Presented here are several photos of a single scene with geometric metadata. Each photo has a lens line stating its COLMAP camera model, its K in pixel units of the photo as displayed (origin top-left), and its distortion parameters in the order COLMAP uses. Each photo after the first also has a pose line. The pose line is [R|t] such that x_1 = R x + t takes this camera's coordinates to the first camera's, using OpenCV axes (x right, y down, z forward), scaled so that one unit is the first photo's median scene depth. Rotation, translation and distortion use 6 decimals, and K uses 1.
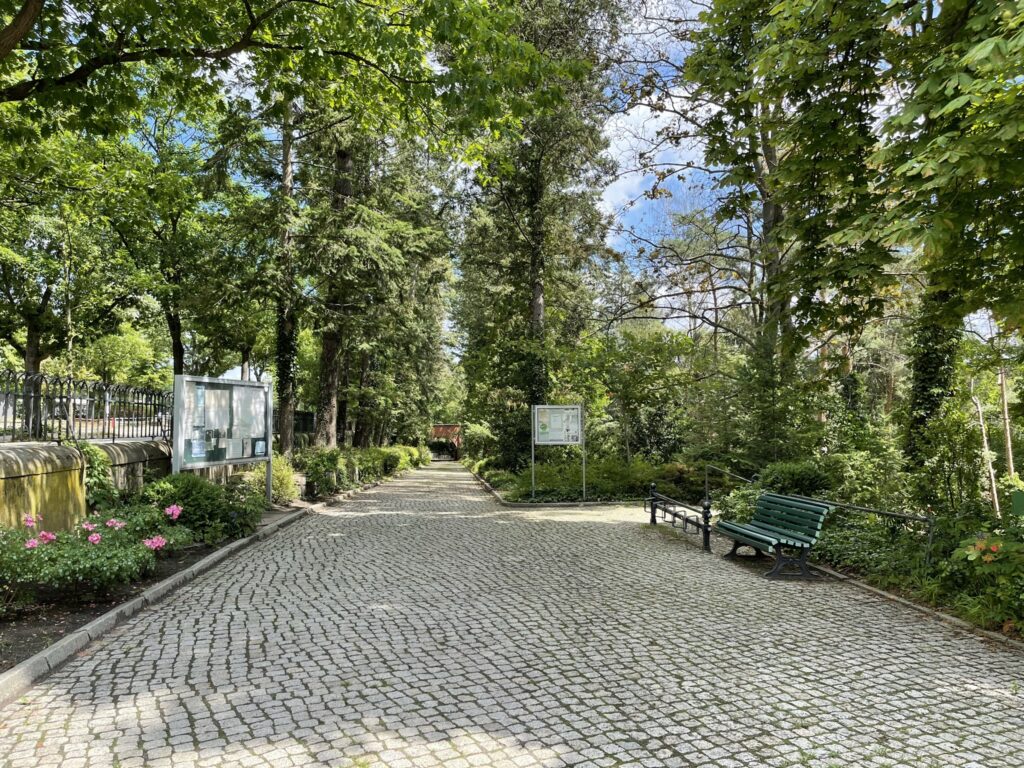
lens RADIAL K [[777.2, 0, 511.7], [0, 777.2, 385.4], [0, 0, 1]] dist [-0.002031, -0.003616]
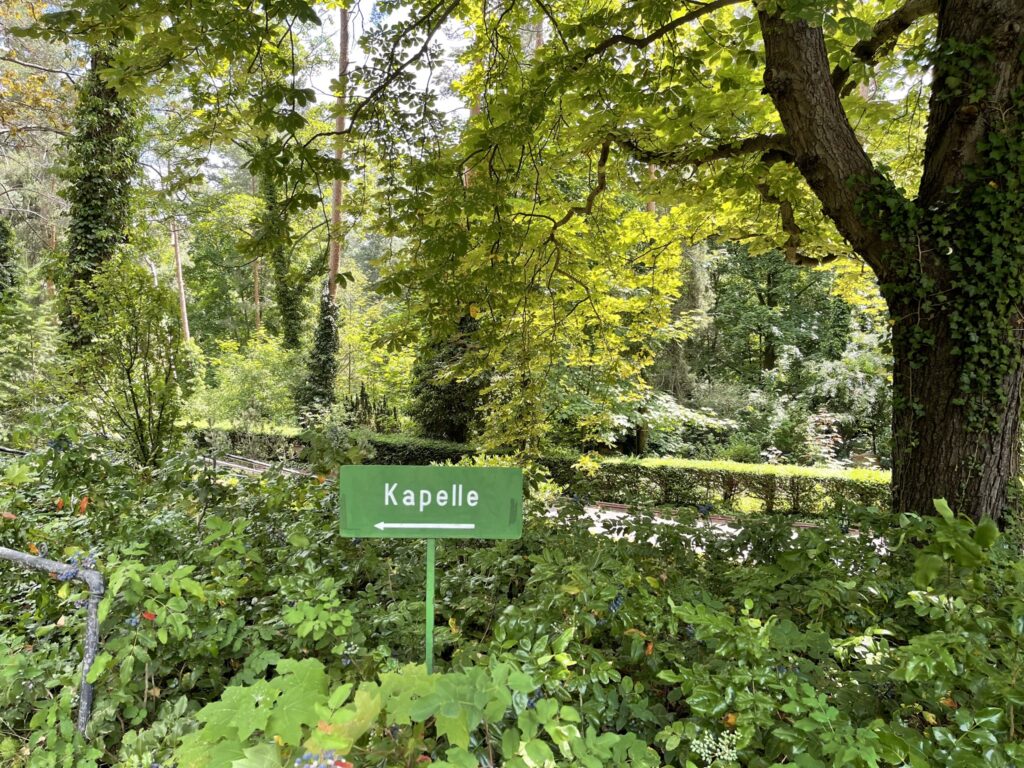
lens RADIAL K [[777.2, 0, 513.0], [0, 777.2, 387.3], [0, 0, 1]] dist [-0.002031, -0.003616]
pose [[0.560659, -0.102061, 0.821733, 0.162538], [-0.042820, 0.987474, 0.151862, 0.020629], [-0.826939, -0.120329, 0.549266, 0.292641]]
